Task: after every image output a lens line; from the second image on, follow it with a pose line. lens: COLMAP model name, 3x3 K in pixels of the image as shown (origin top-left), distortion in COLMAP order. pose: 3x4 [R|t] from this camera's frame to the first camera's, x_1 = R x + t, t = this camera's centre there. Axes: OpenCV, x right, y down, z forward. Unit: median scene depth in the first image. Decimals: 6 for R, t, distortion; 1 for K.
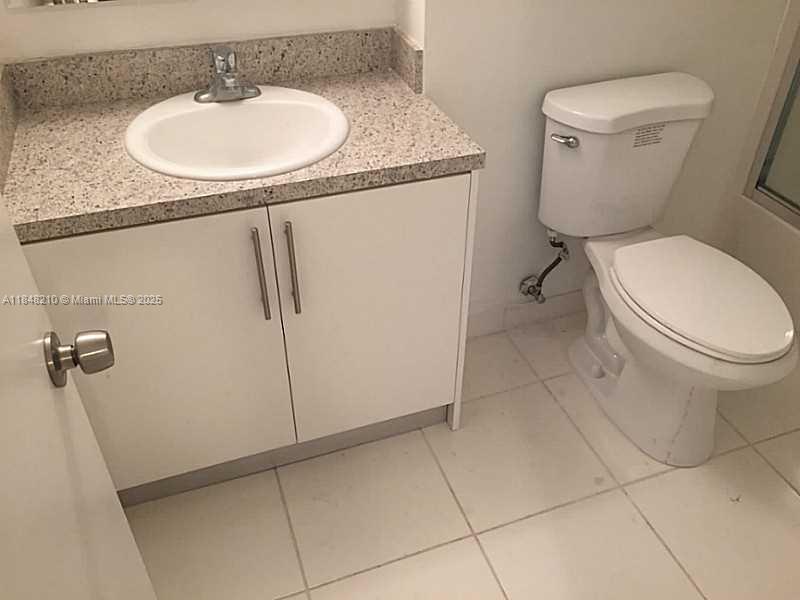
lens RADIAL K [[686.2, 0, 400.0], [0, 686.2, 300.0], [0, 0, 1]] dist [0.038425, -0.009020]
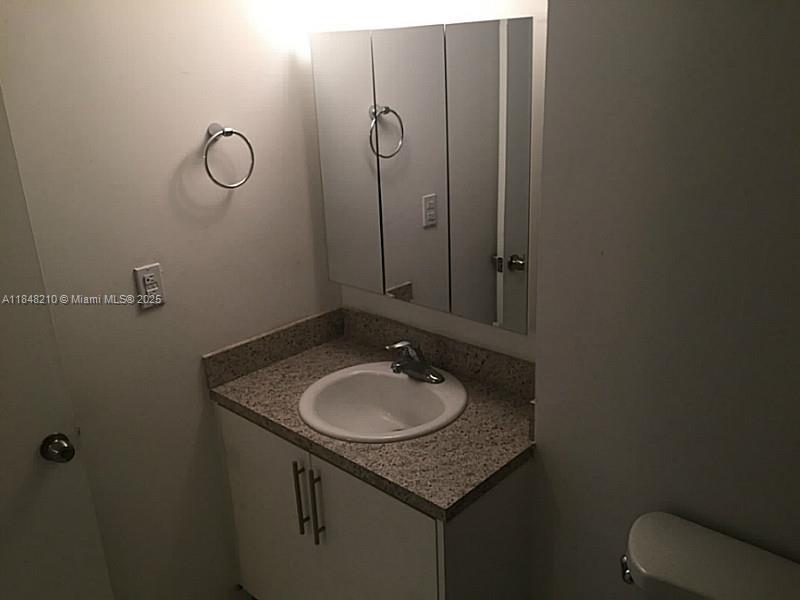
lens RADIAL K [[686.2, 0, 400.0], [0, 686.2, 300.0], [0, 0, 1]] dist [0.038425, -0.009020]
pose [[0.460806, 0.267327, -0.846282, 0.798846], [-0.505138, 0.863035, -0.002432, -0.405335], [0.729721, 0.428610, 0.532729, 0.240921]]
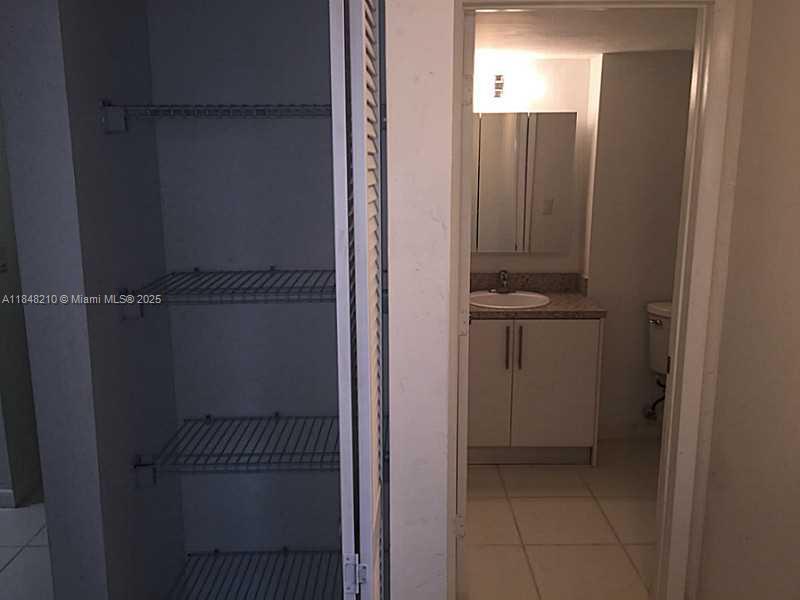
lens RADIAL K [[686.2, 0, 400.0], [0, 686.2, 300.0], [0, 0, 1]] dist [0.038425, -0.009020]
pose [[0.939268, 0.058204, -0.338212, 0.234130], [-0.200439, 0.892993, -0.402974, 0.788982], [0.278566, 0.446292, 0.850426, -1.155040]]
